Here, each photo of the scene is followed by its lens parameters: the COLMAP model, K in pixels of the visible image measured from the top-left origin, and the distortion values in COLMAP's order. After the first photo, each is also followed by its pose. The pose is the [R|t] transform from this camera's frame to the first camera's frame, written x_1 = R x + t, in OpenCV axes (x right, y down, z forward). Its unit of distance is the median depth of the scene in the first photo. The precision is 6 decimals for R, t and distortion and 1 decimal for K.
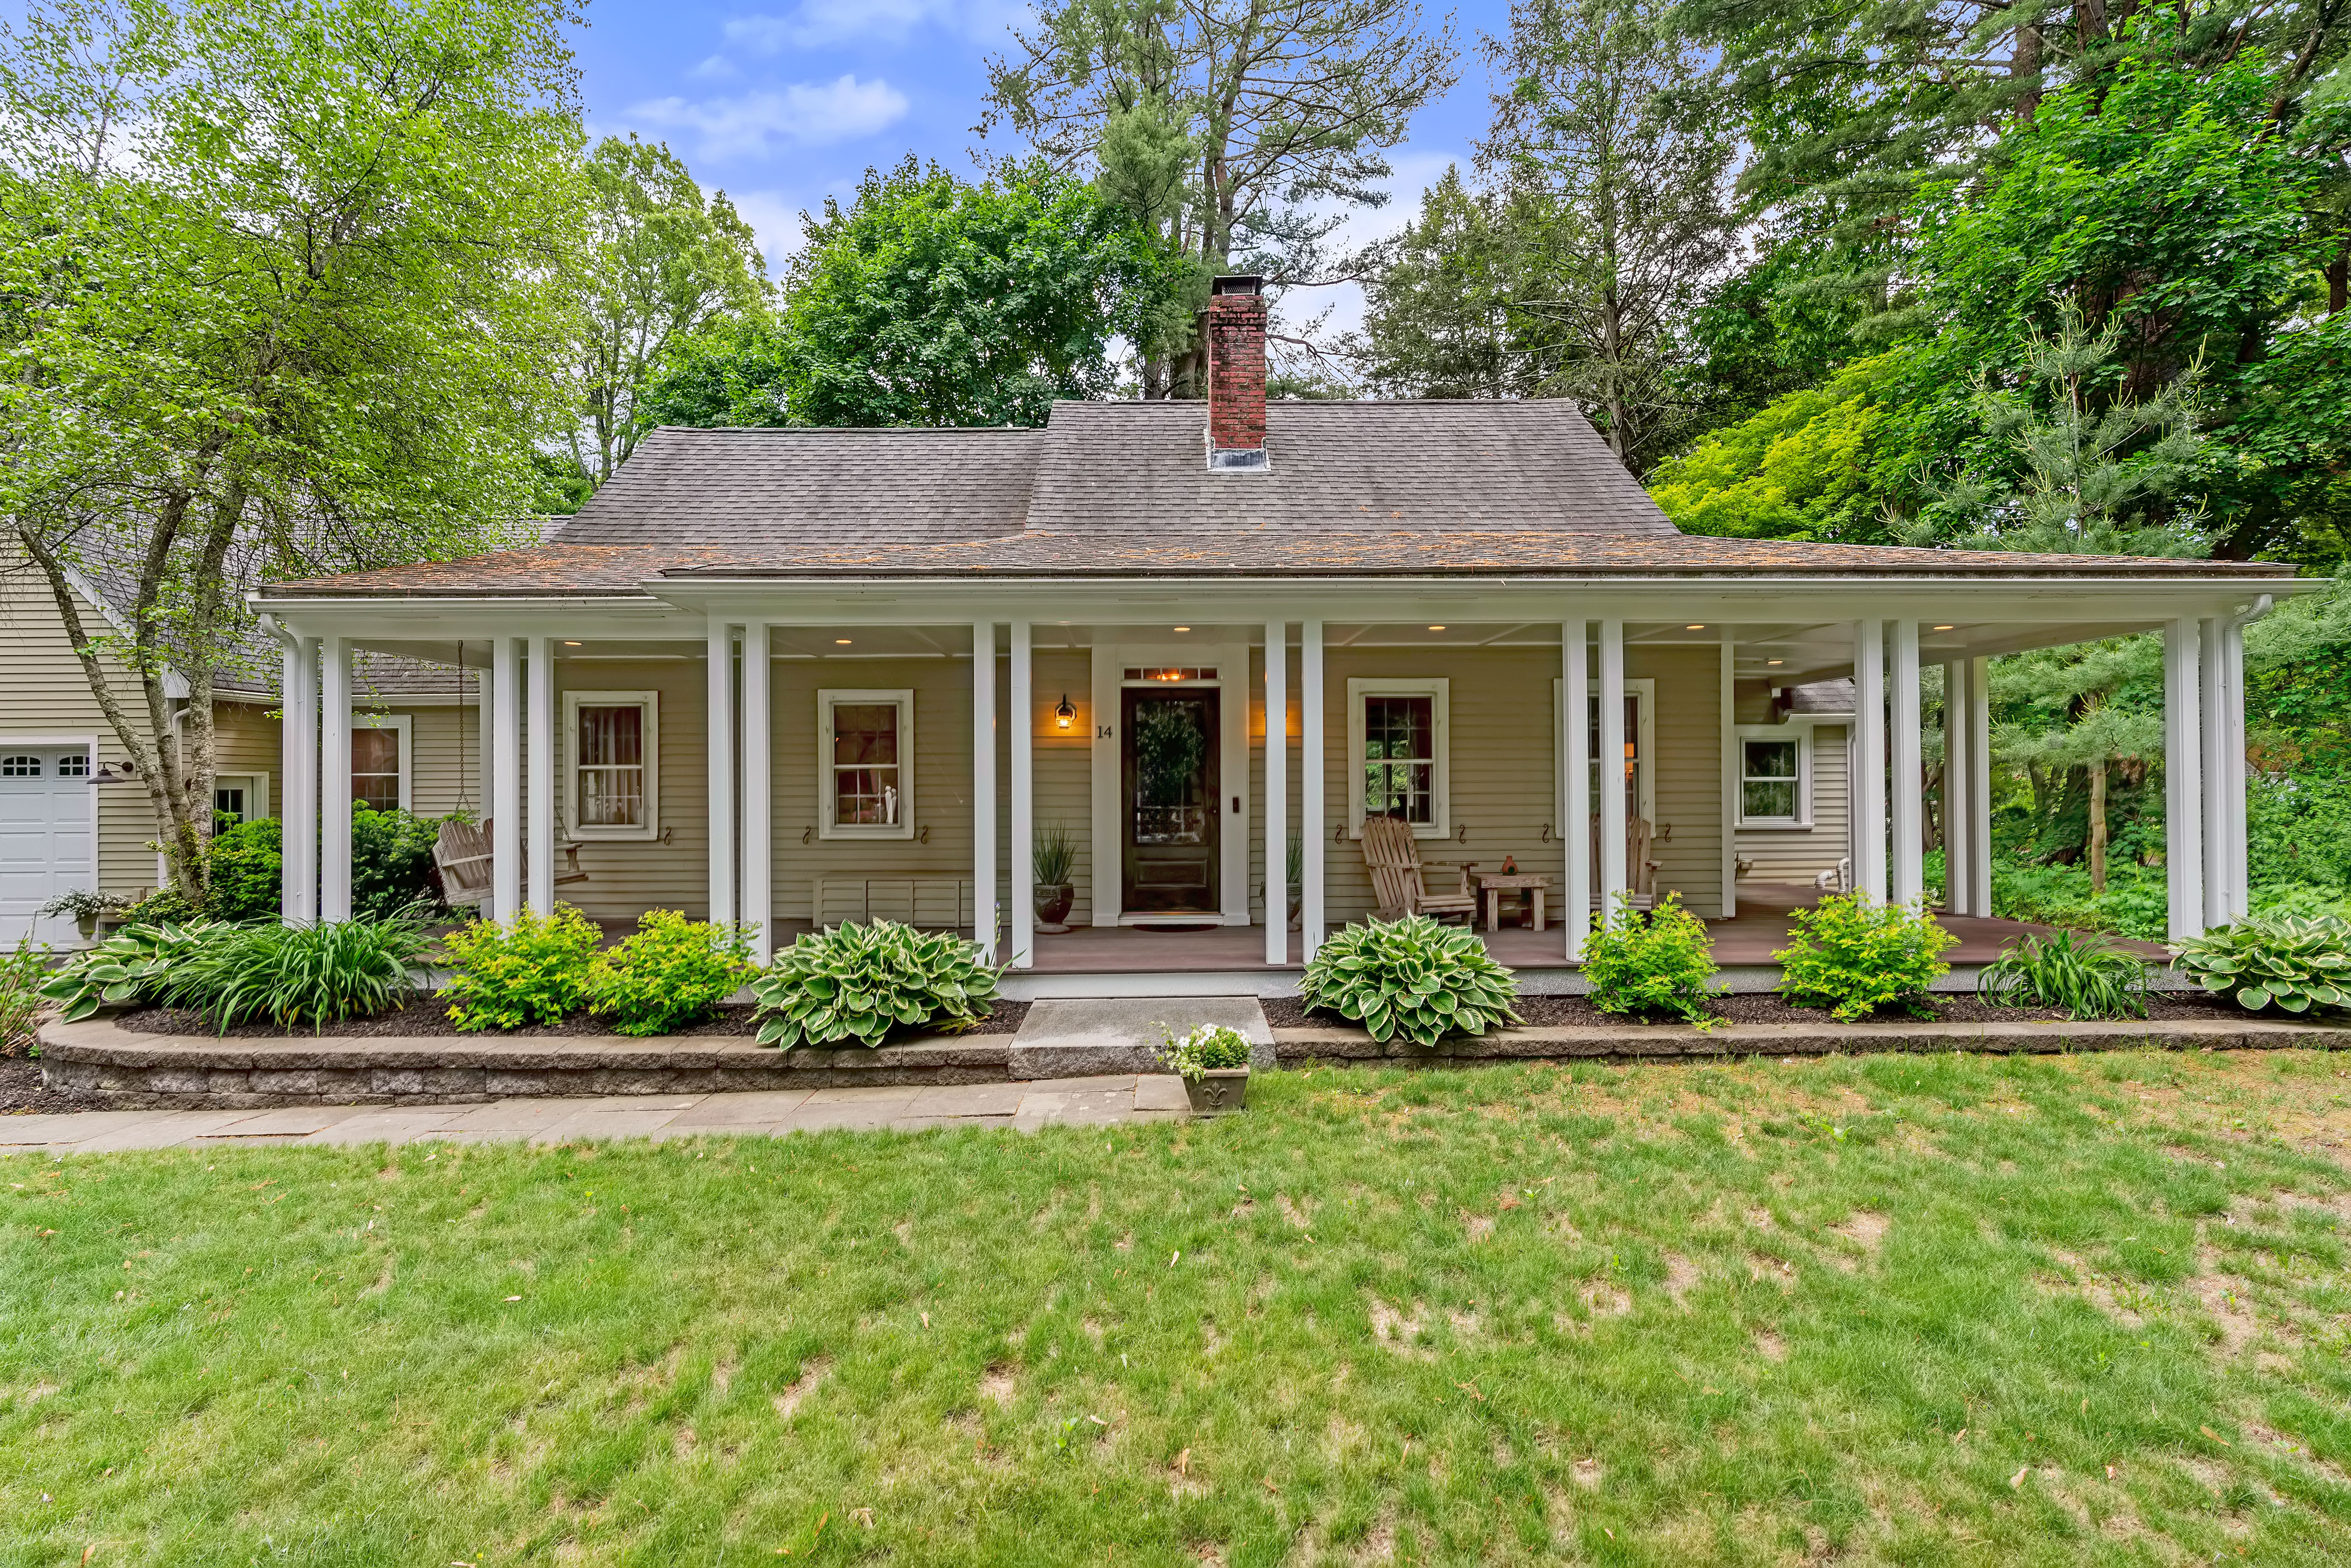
lens RADIAL K [[1059.3, 0, 1152.0], [0, 1059.3, 768.8], [0, 0, 1]] dist [-0.013139, 0.004858]
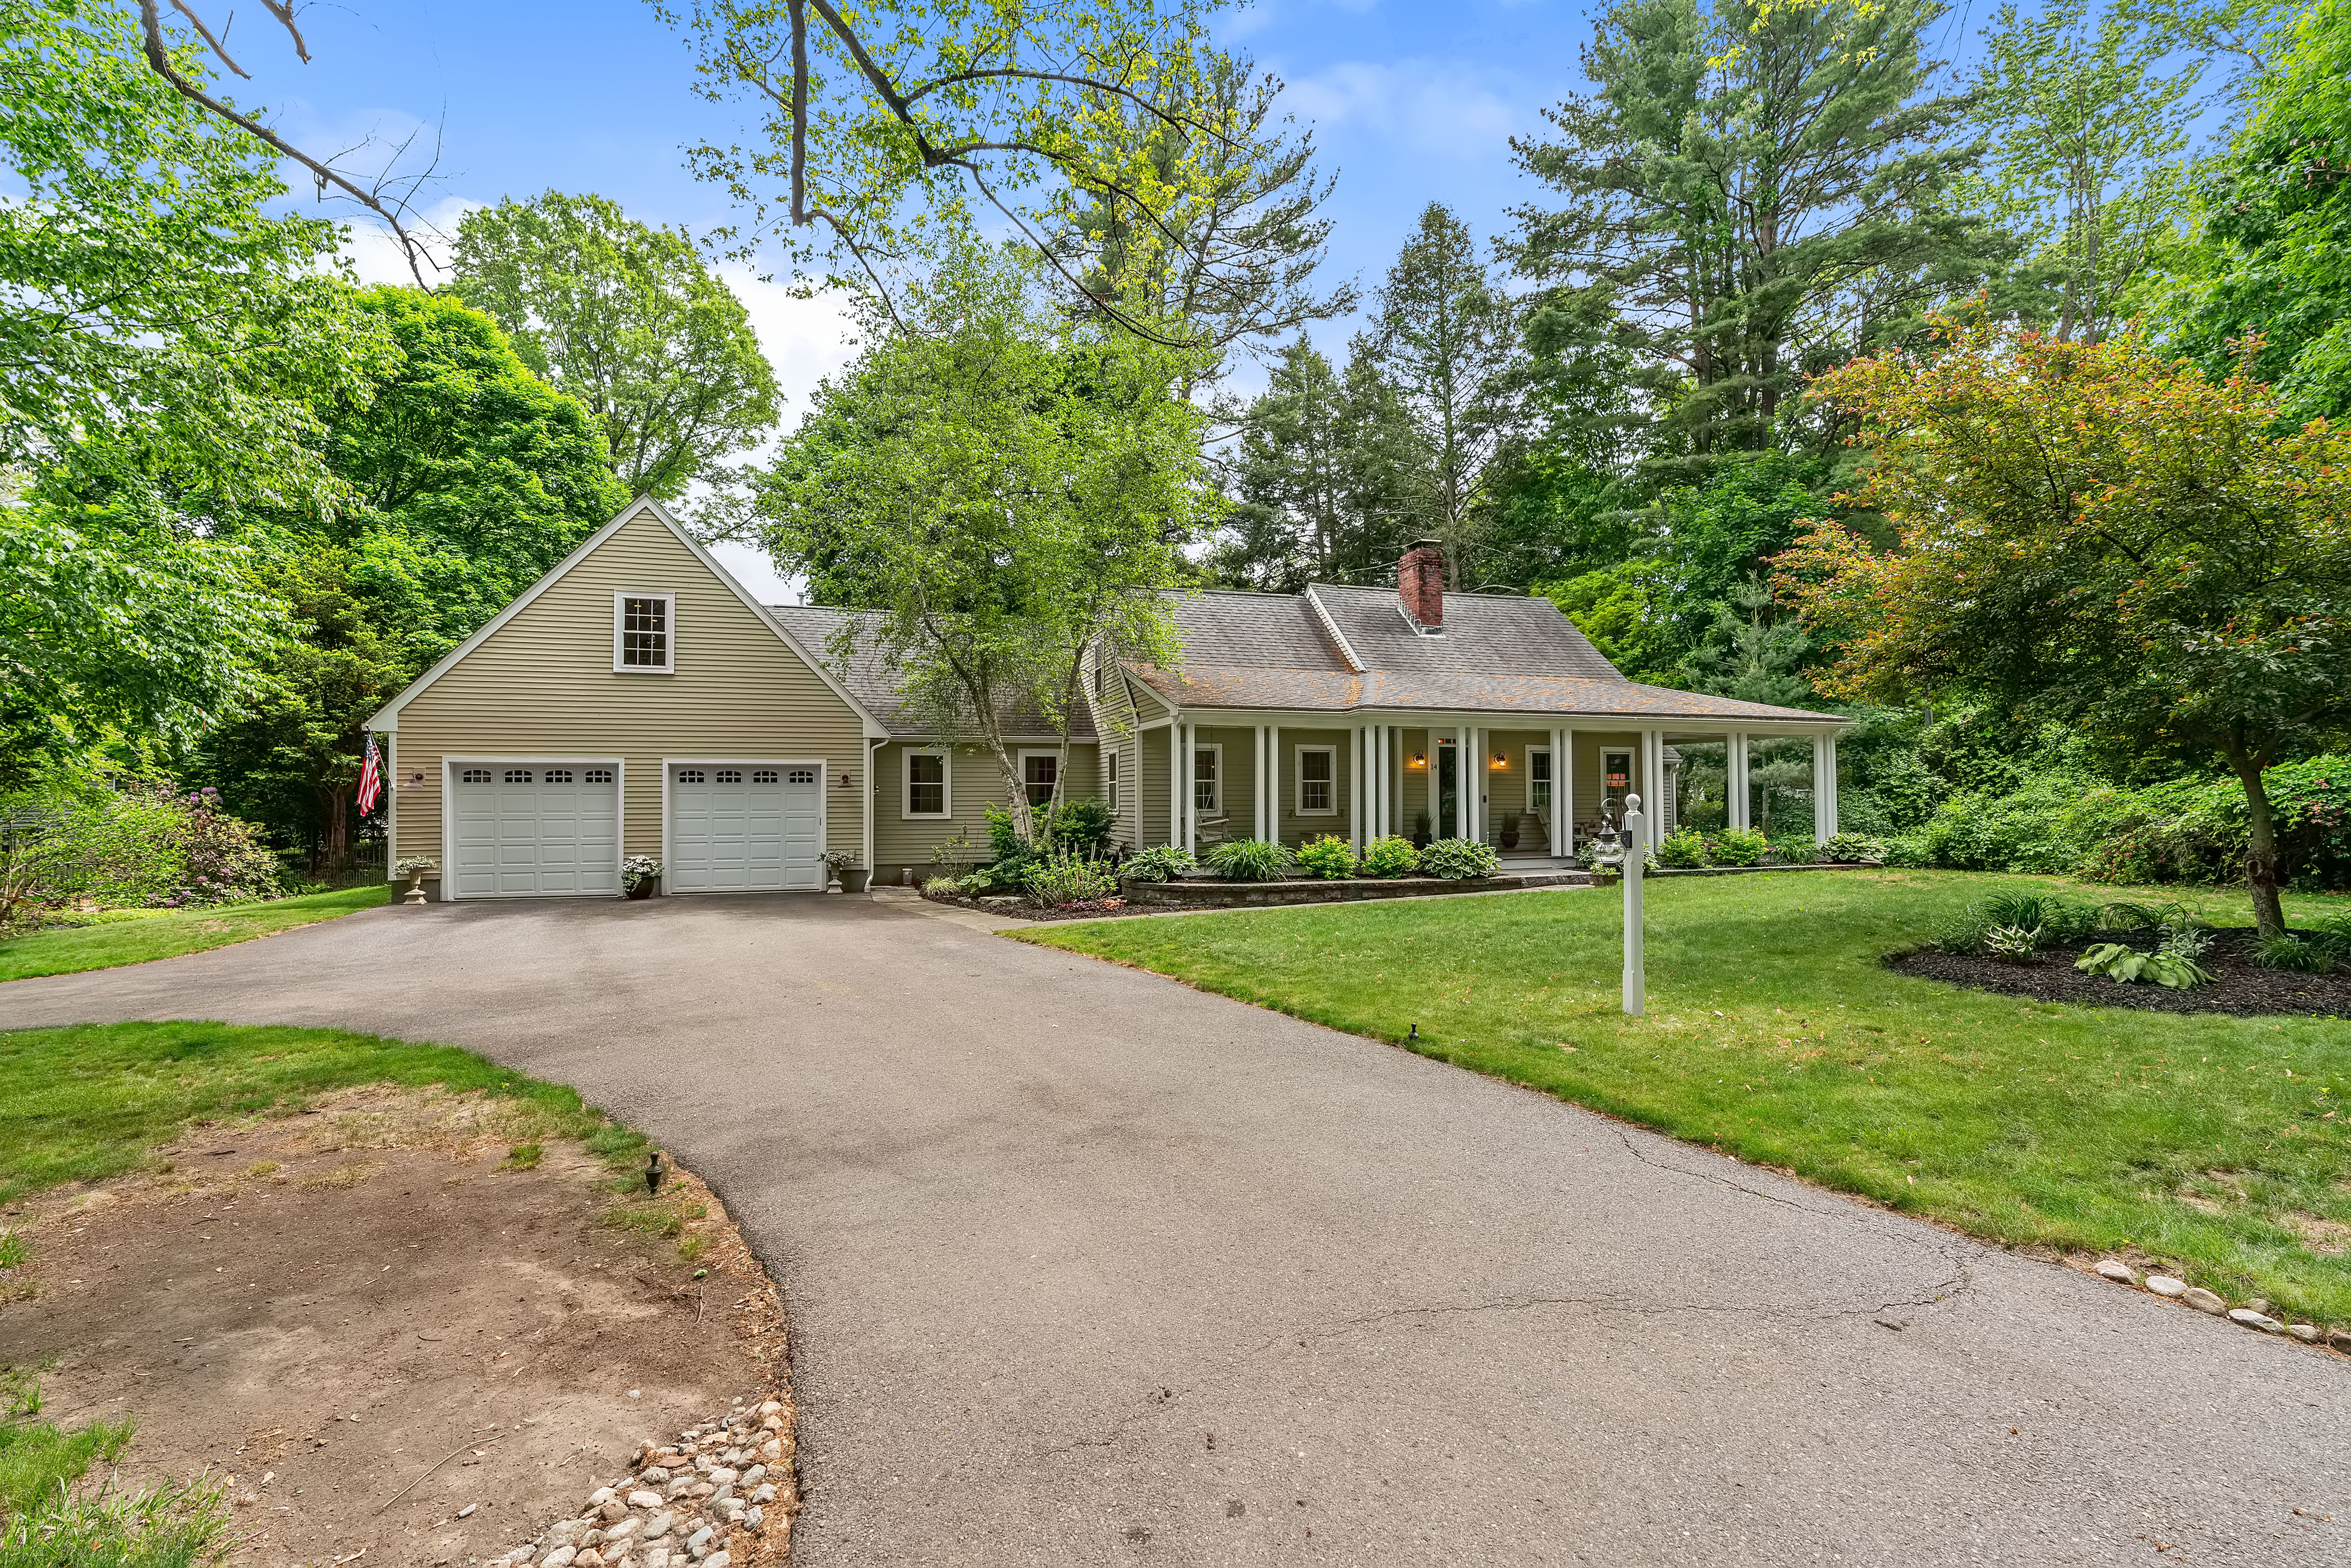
lens RADIAL K [[1035.2, 0, 1175.5], [0, 1035.2, 784.0], [0, 0, 1]] dist [-0.008730, 0.000644]
pose [[0.957498, 0.006627, 0.288364, -1.764850], [-0.006478, 0.999978, -0.001468, 0.011907], [-0.288367, -0.000462, 0.957520, -1.390034]]
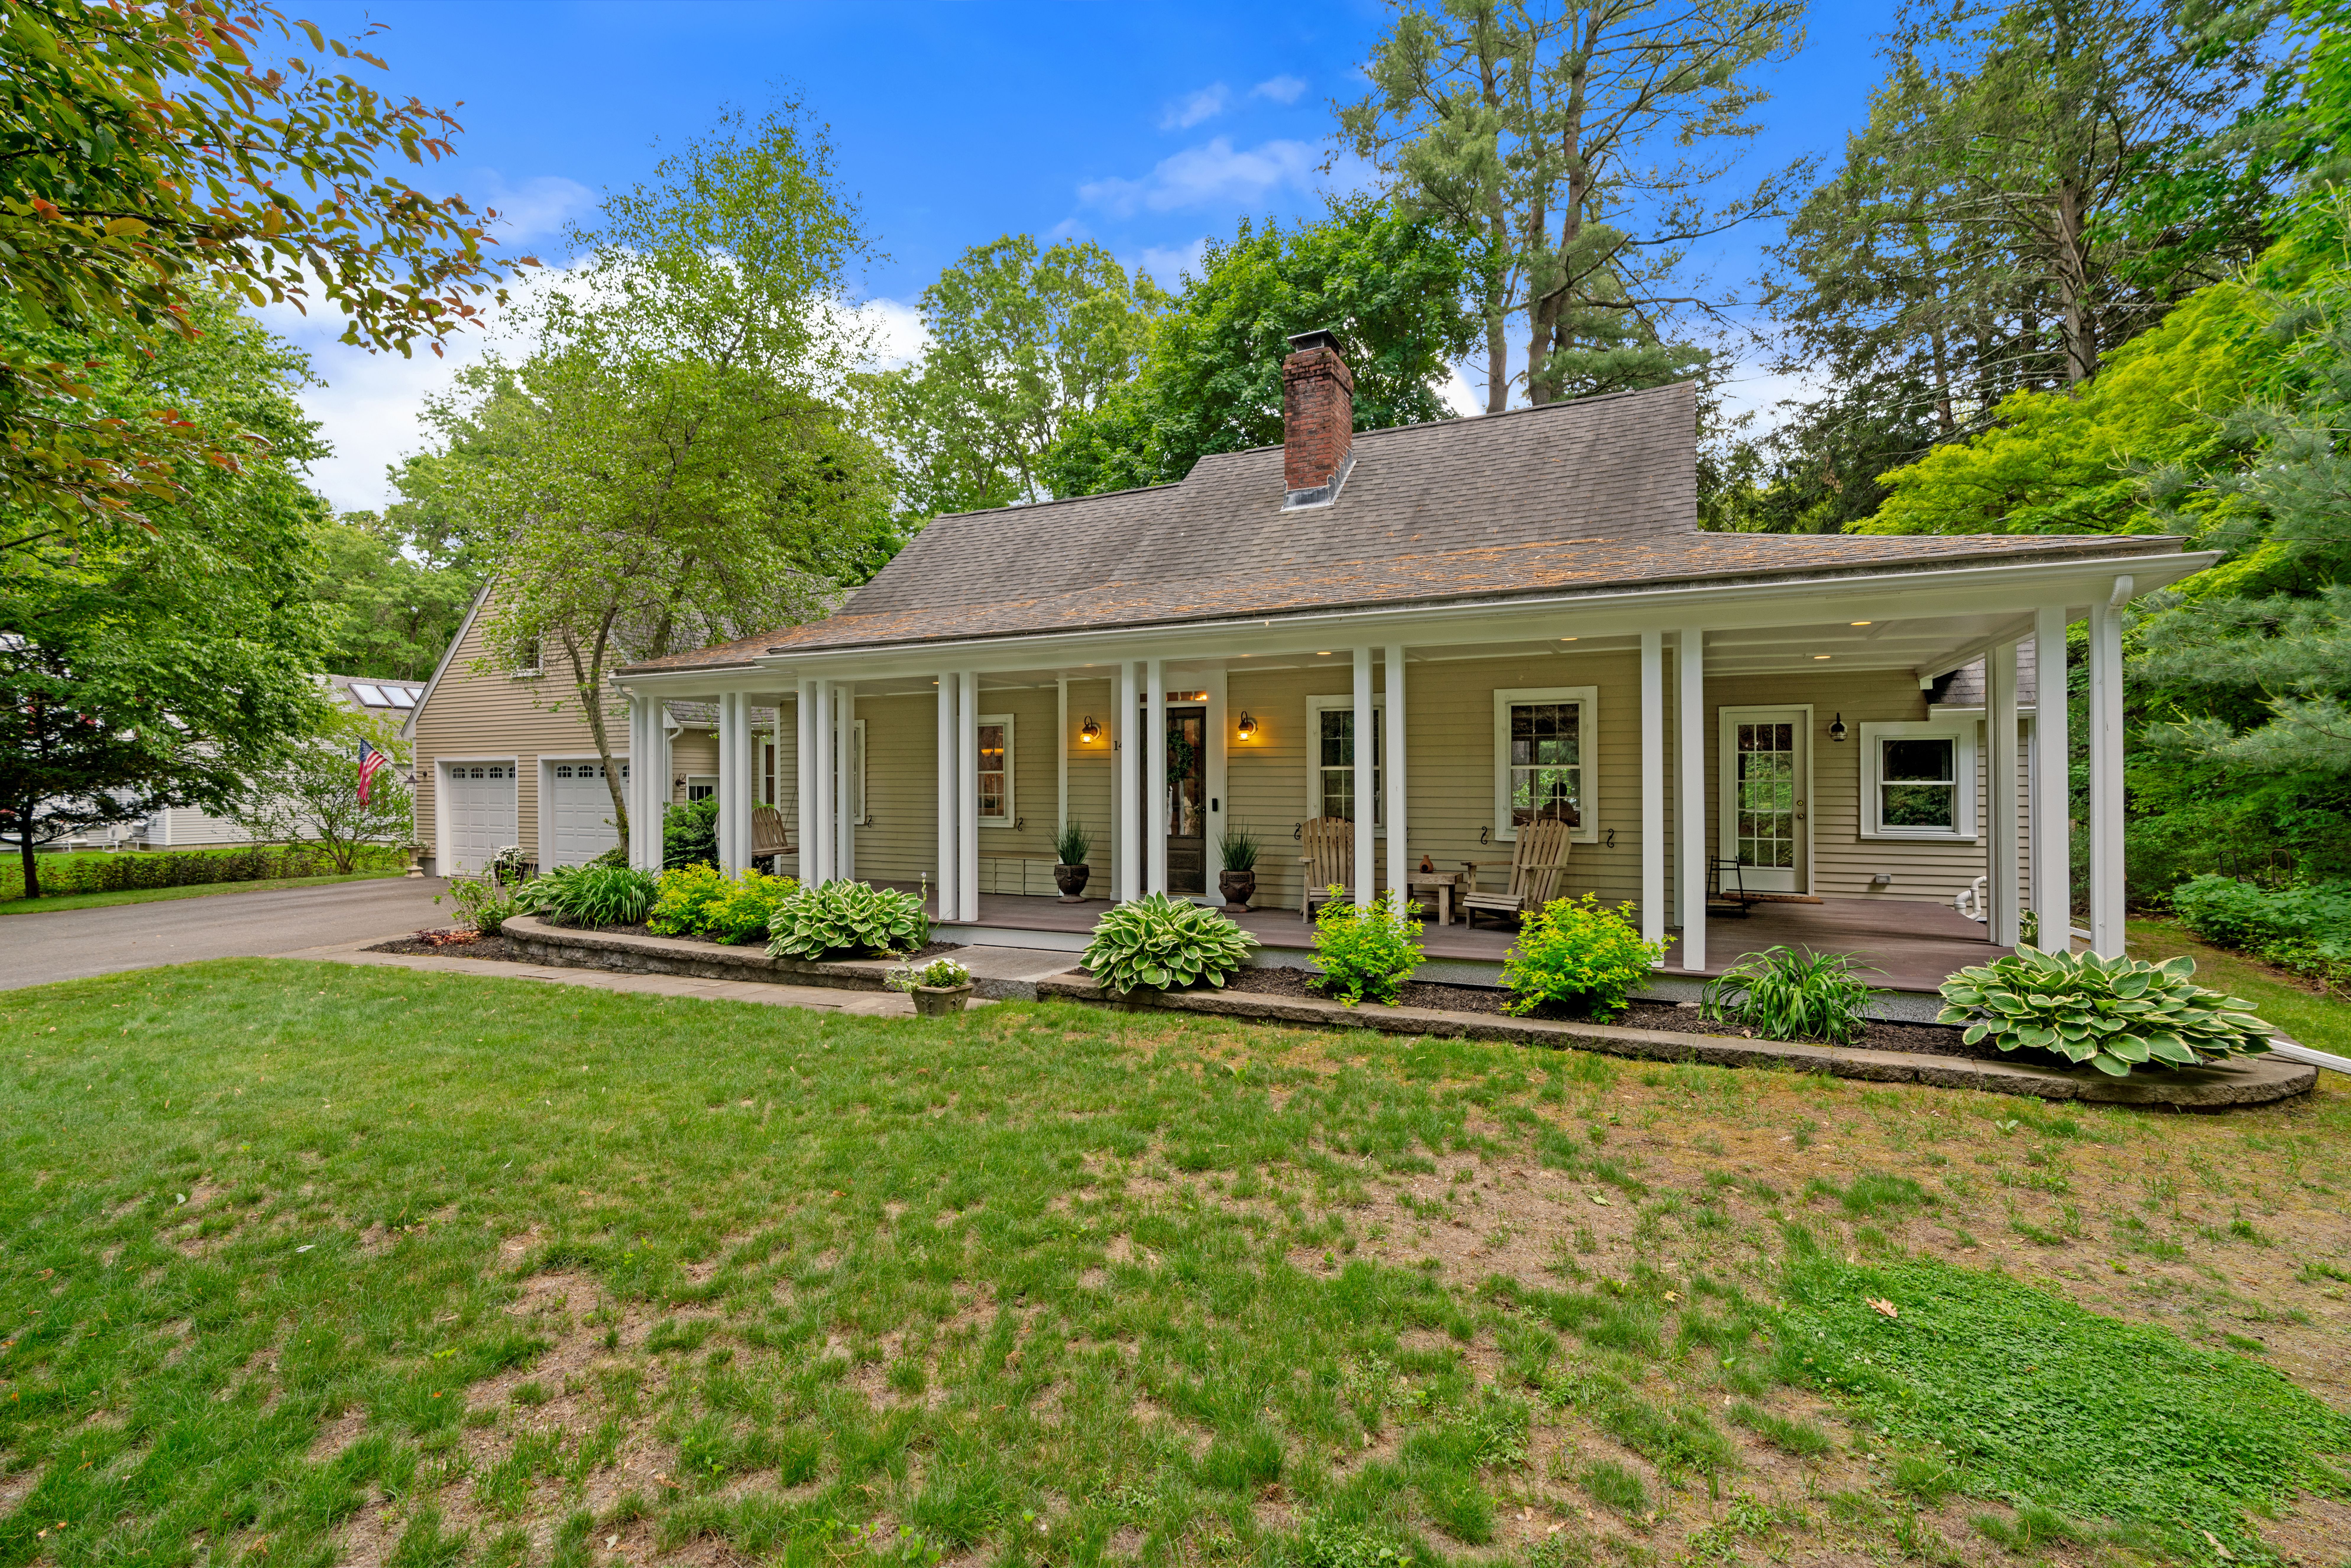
lens RADIAL K [[1040.5, 0, 1148.2], [0, 1040.5, 770.8], [0, 0, 1]] dist [-0.013447, 0.000165]
pose [[0.890788, -0.001374, -0.454418, 0.796886], [0.005405, 0.999957, 0.007573, -0.020992], [0.454388, -0.009202, 0.890757, -0.116150]]
